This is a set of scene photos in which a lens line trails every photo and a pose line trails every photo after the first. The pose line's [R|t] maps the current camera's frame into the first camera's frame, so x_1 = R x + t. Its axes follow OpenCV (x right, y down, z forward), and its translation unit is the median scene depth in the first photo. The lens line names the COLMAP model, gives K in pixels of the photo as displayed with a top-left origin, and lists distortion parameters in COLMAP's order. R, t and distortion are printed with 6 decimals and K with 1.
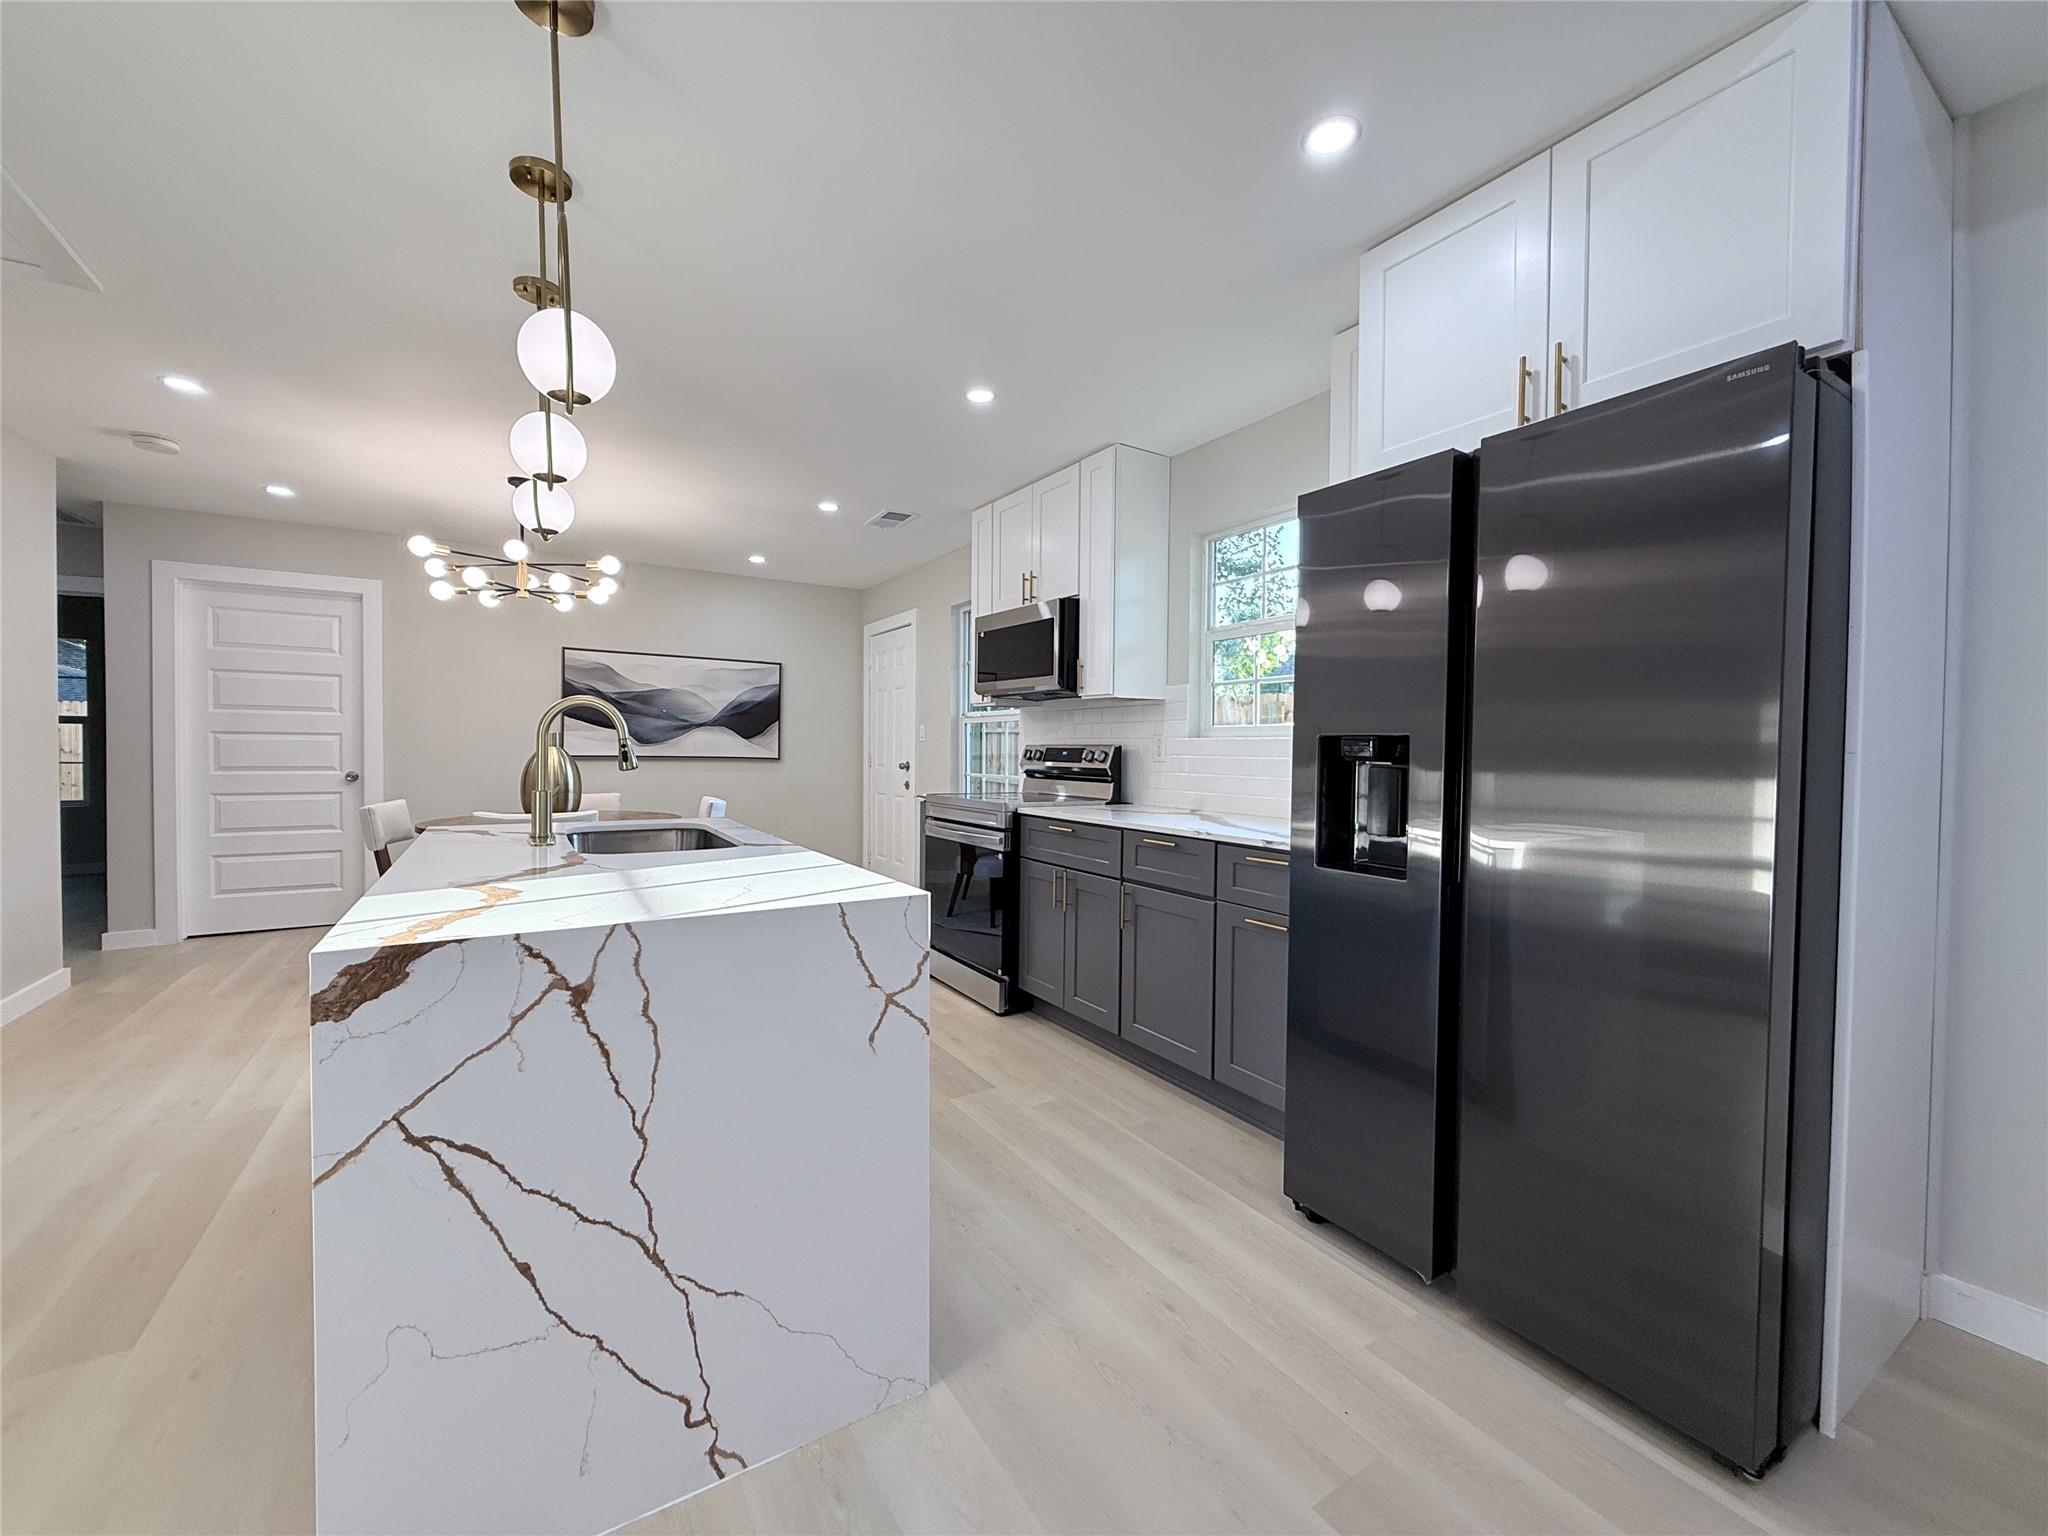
lens RADIAL K [[816.0, 0, 1019.8], [0, 816.0, 767.2], [0, 0, 1]] dist [0.000441, 0.000467]
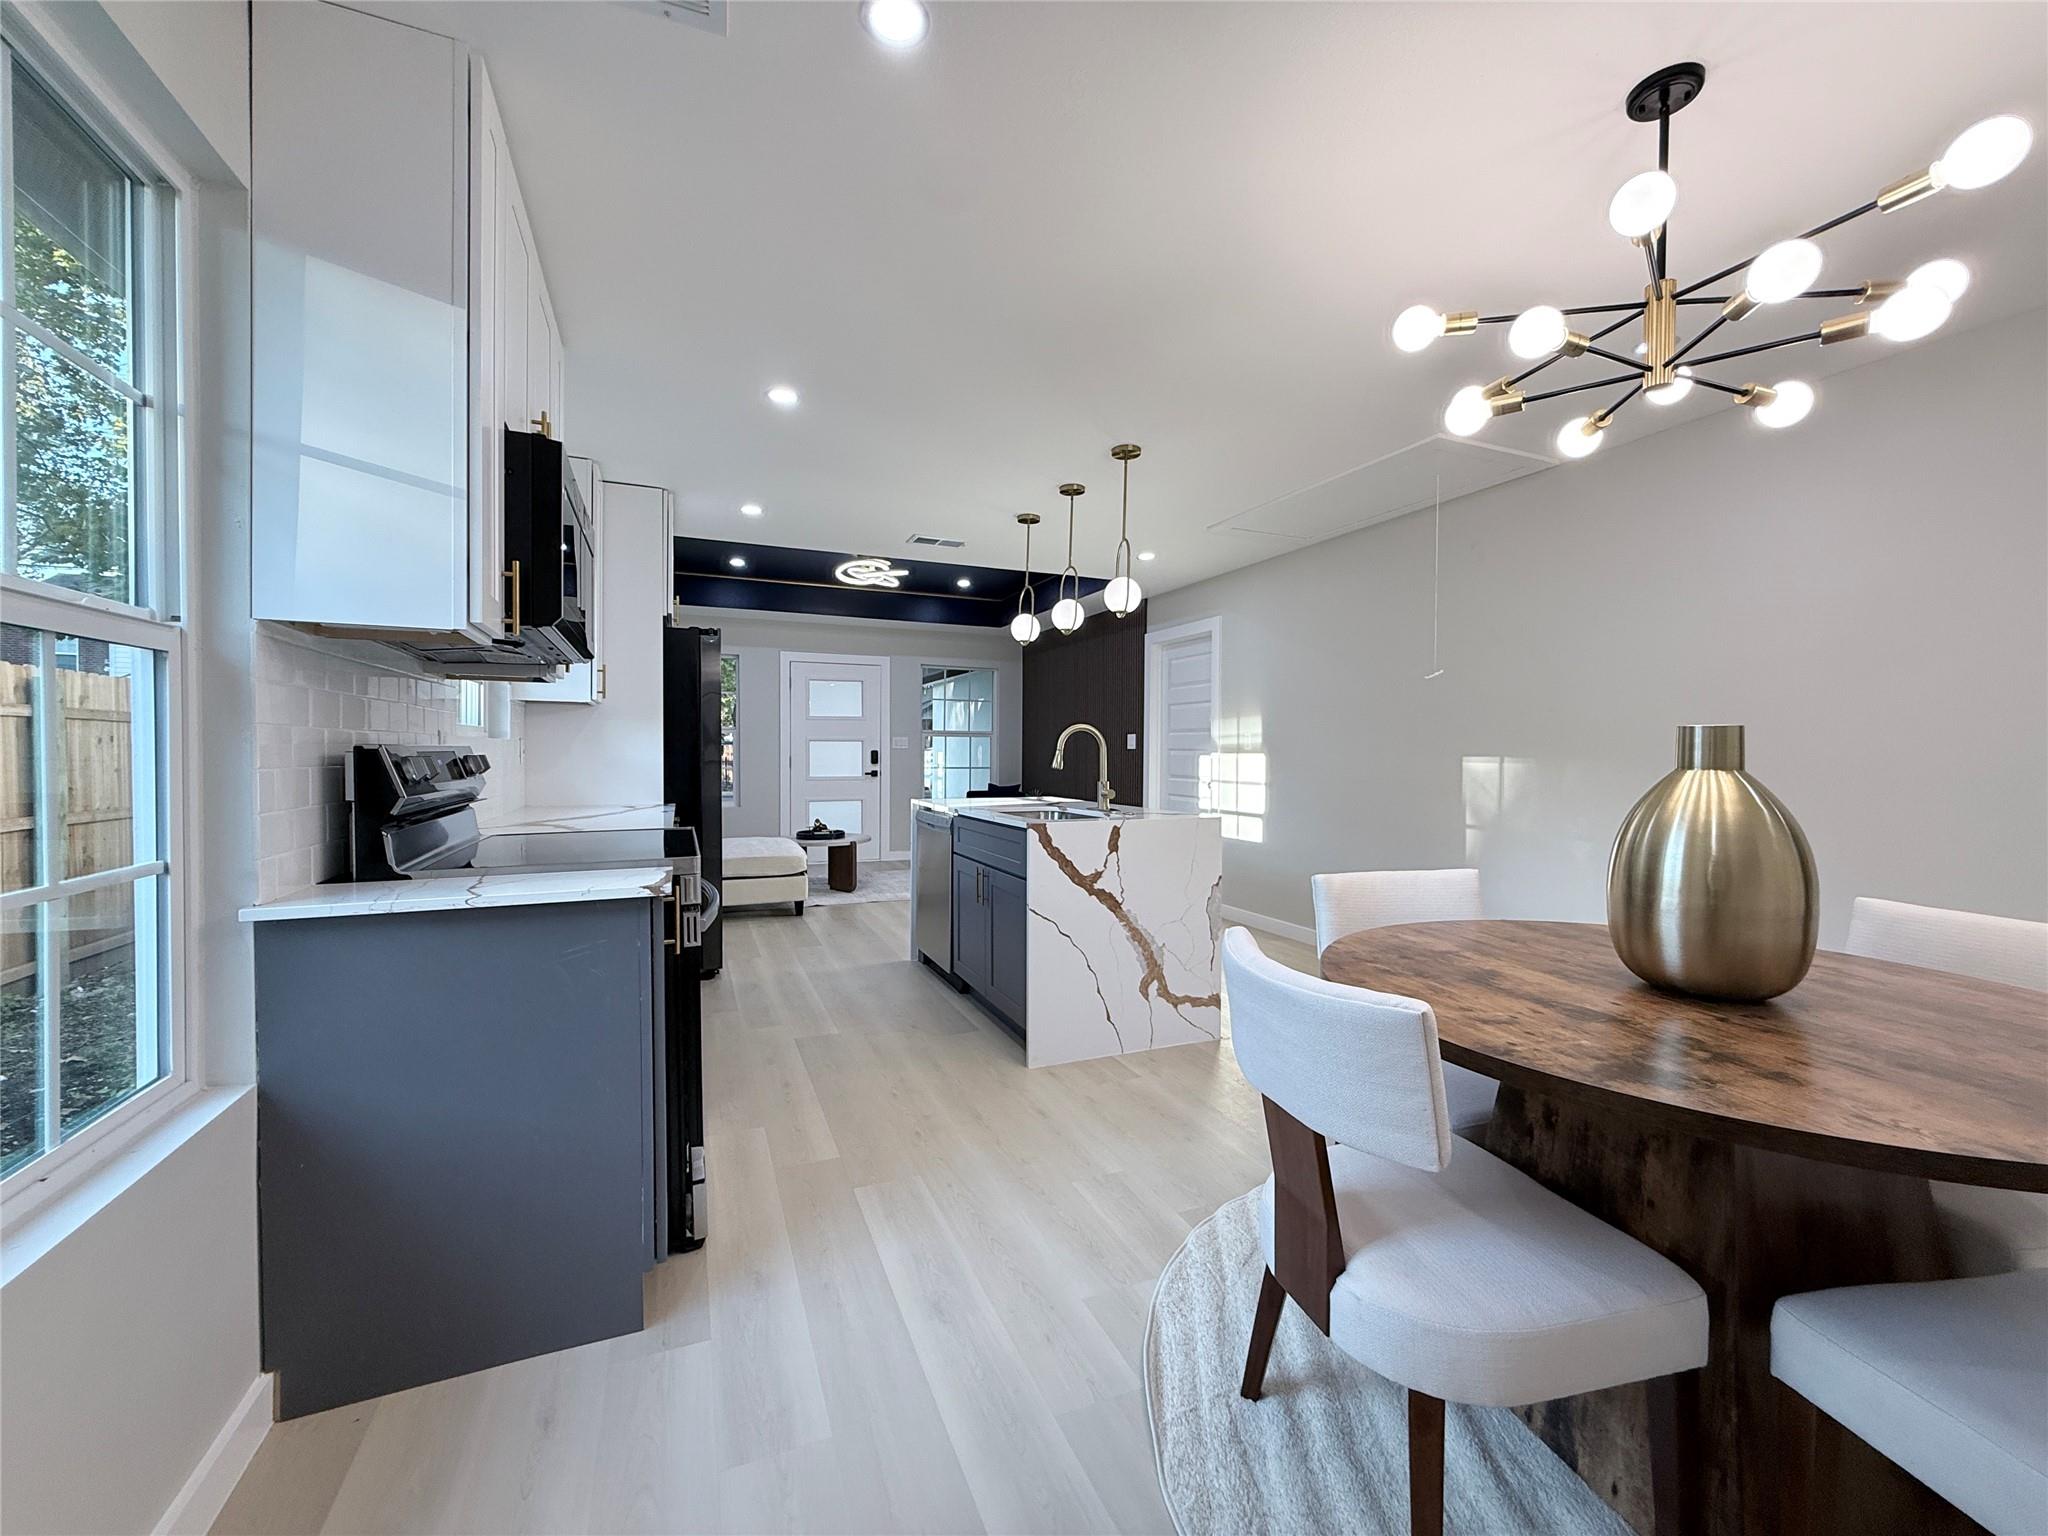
lens RADIAL K [[815.1, 0, 1019.8], [0, 815.1, 766.0], [0, 0, 1]] dist [0.000034, 0.000260]
pose [[-0.986096, -0.015869, 0.165418, -0.400541], [-0.008776, 0.999014, 0.043520, -0.042897], [-0.165945, 0.041464, -0.985263, 1.550406]]
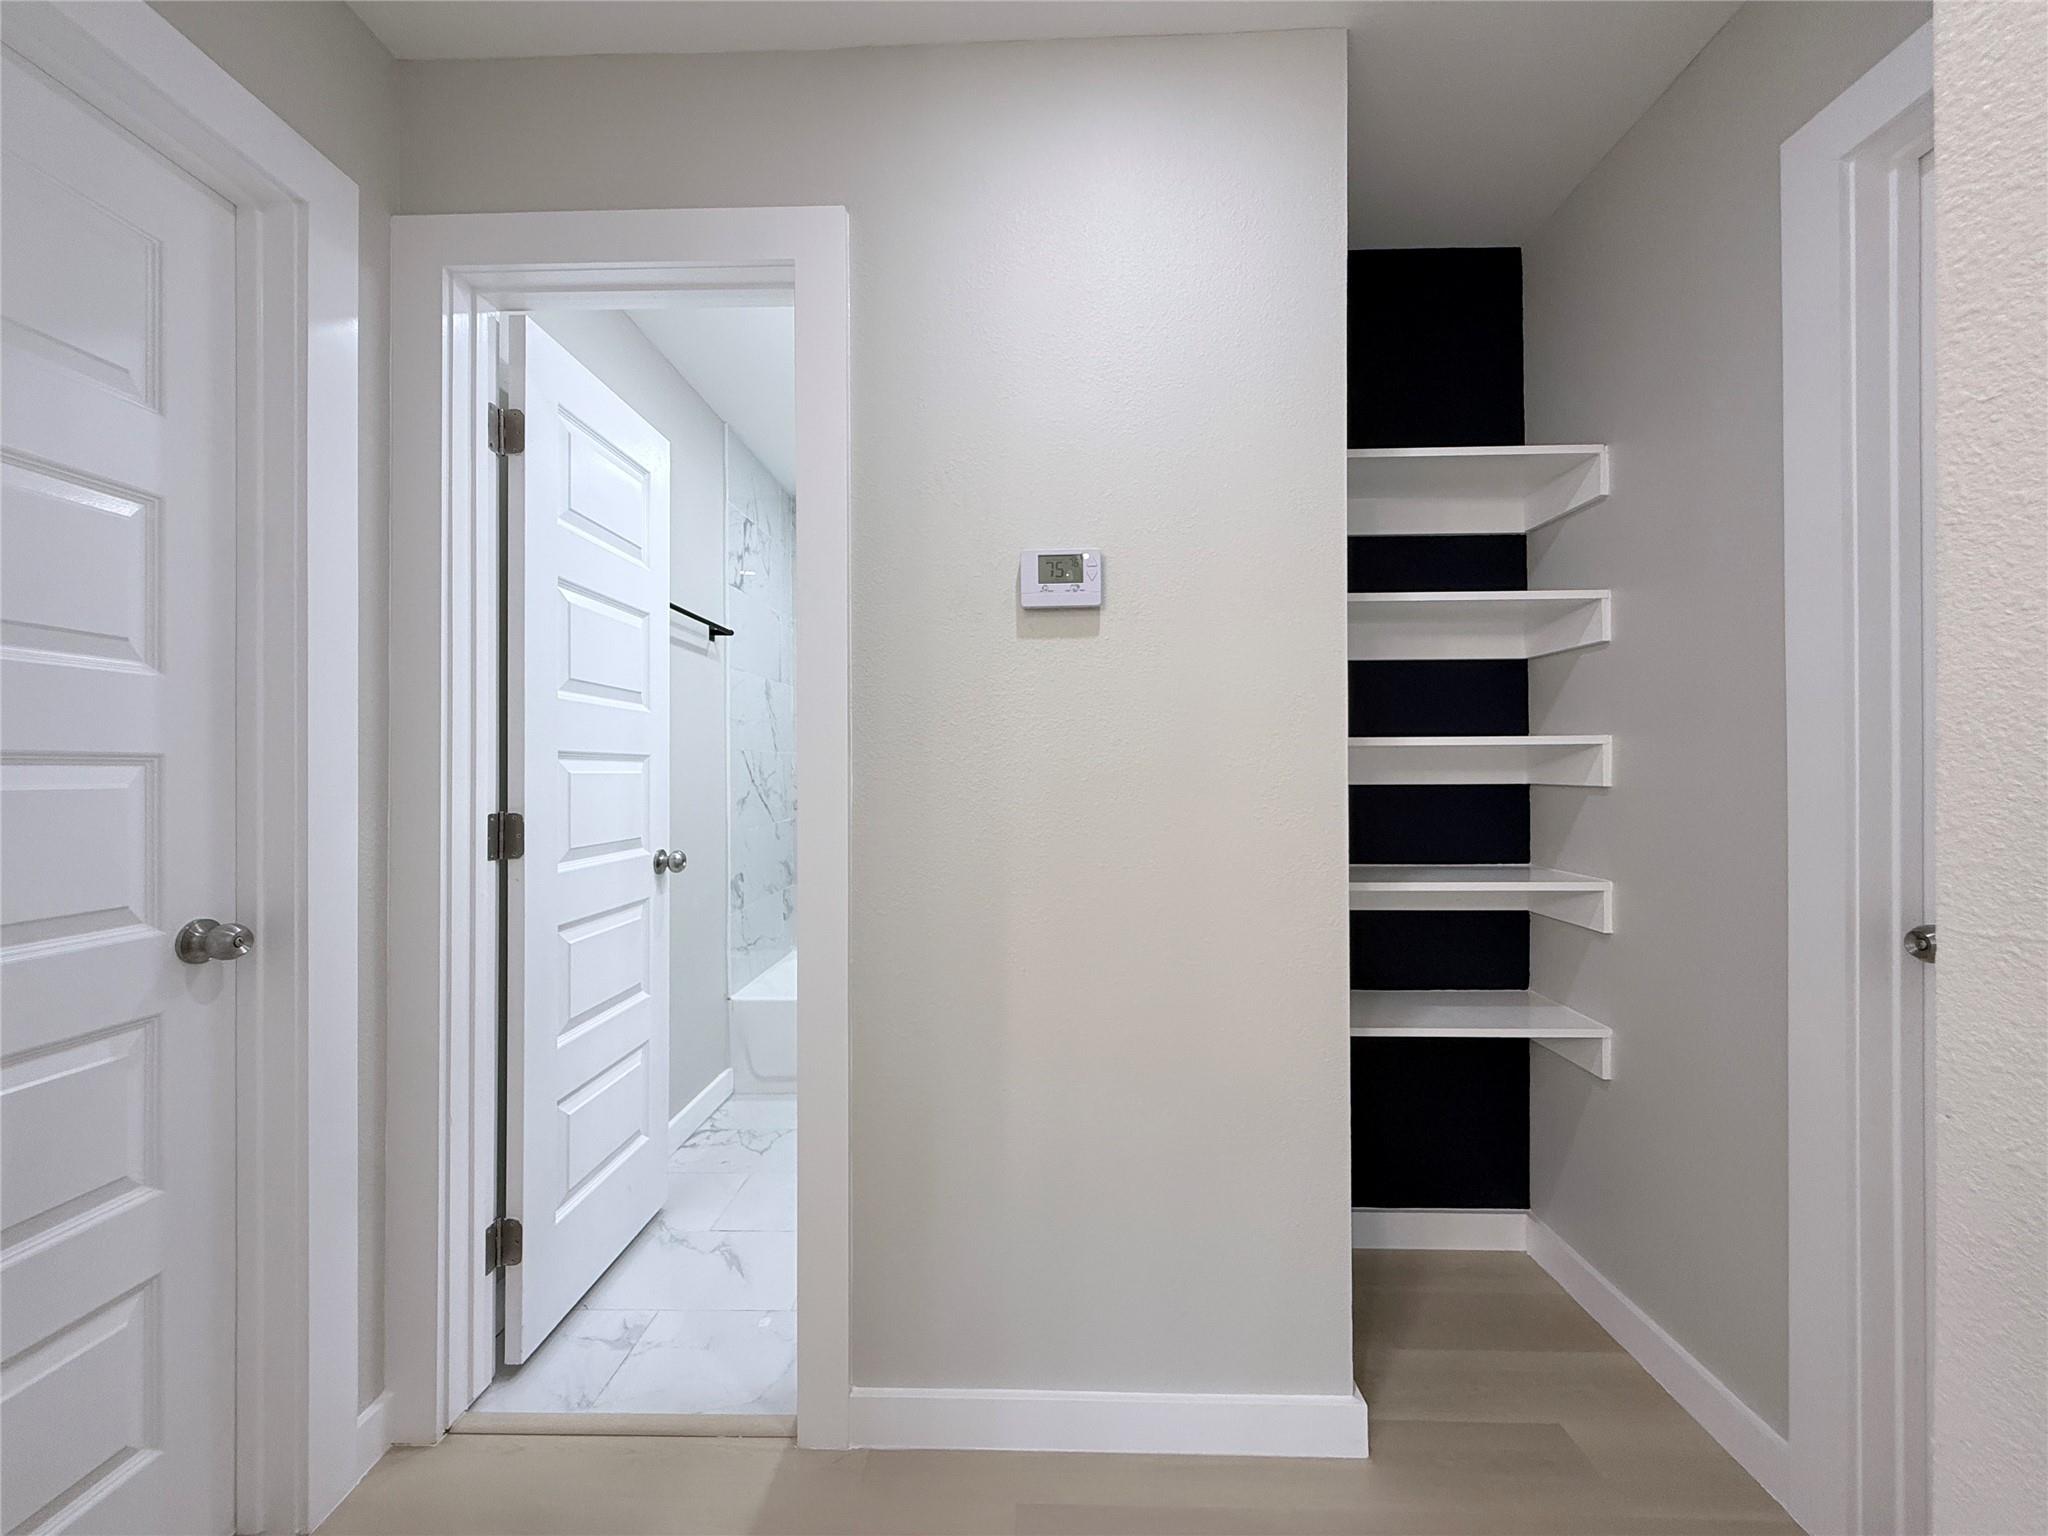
lens RADIAL K [[815.1, 0, 1019.8], [0, 815.1, 766.0], [0, 0, 1]] dist [0.000034, 0.000260]
pose [[0.556666, -0.007726, 0.830701, -1.187082], [0.028747, 0.999537, -0.009968, -0.037779], [-0.830239, 0.029429, 0.556630, 0.920363]]
